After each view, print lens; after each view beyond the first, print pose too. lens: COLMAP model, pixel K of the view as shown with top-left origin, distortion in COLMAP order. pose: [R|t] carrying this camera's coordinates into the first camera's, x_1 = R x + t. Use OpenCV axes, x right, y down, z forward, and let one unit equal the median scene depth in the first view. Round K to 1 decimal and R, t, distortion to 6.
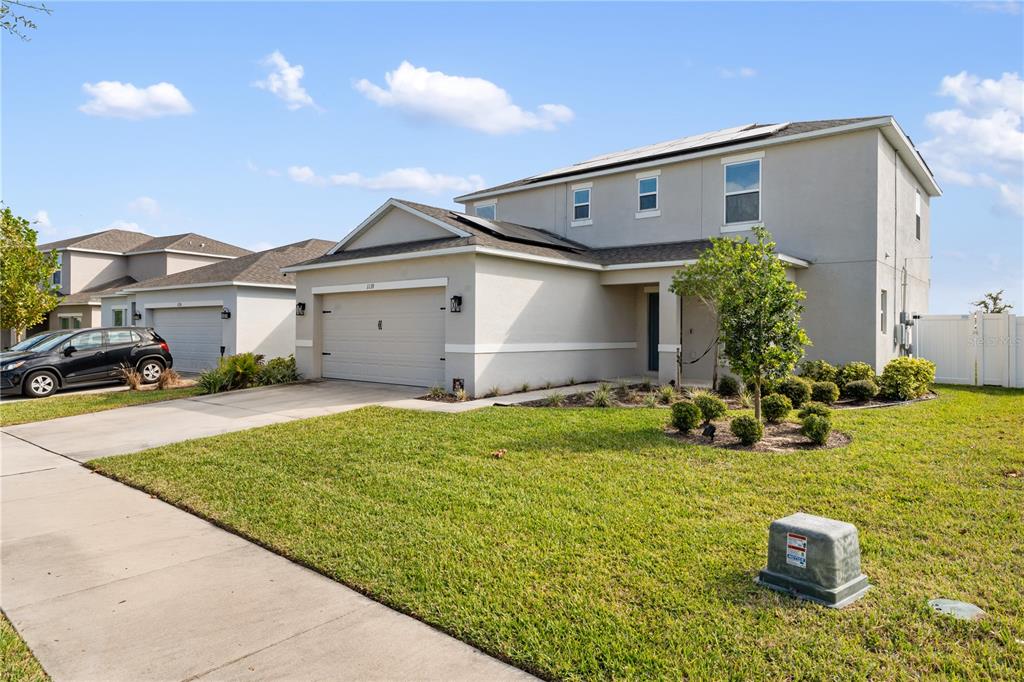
lens RADIAL K [[630.6, 0, 511.9], [0, 630.6, 333.6], [0, 0, 1]] dist [0.003911, -0.001074]
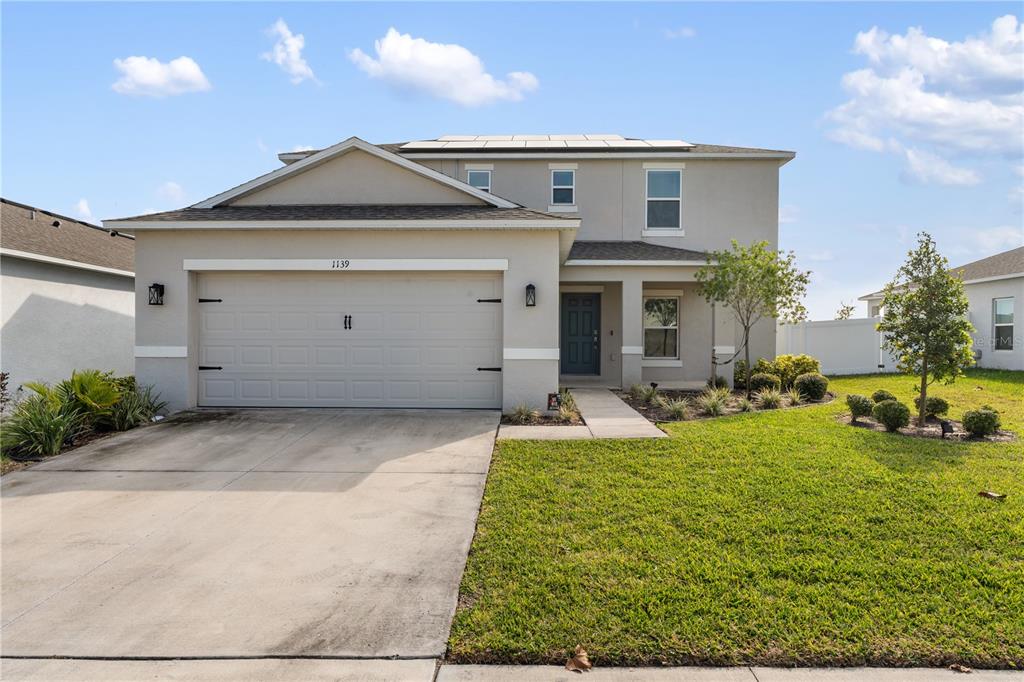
lens RADIAL K [[613.0, 0, 512.4], [0, 613.0, 345.3], [0, 0, 1]] dist [-0.001084, -0.000094]
pose [[0.780425, -0.011774, 0.625138, -0.459678], [0.003771, 0.999893, 0.014124, 0.002359], [-0.625238, -0.008665, 0.780386, 0.359379]]
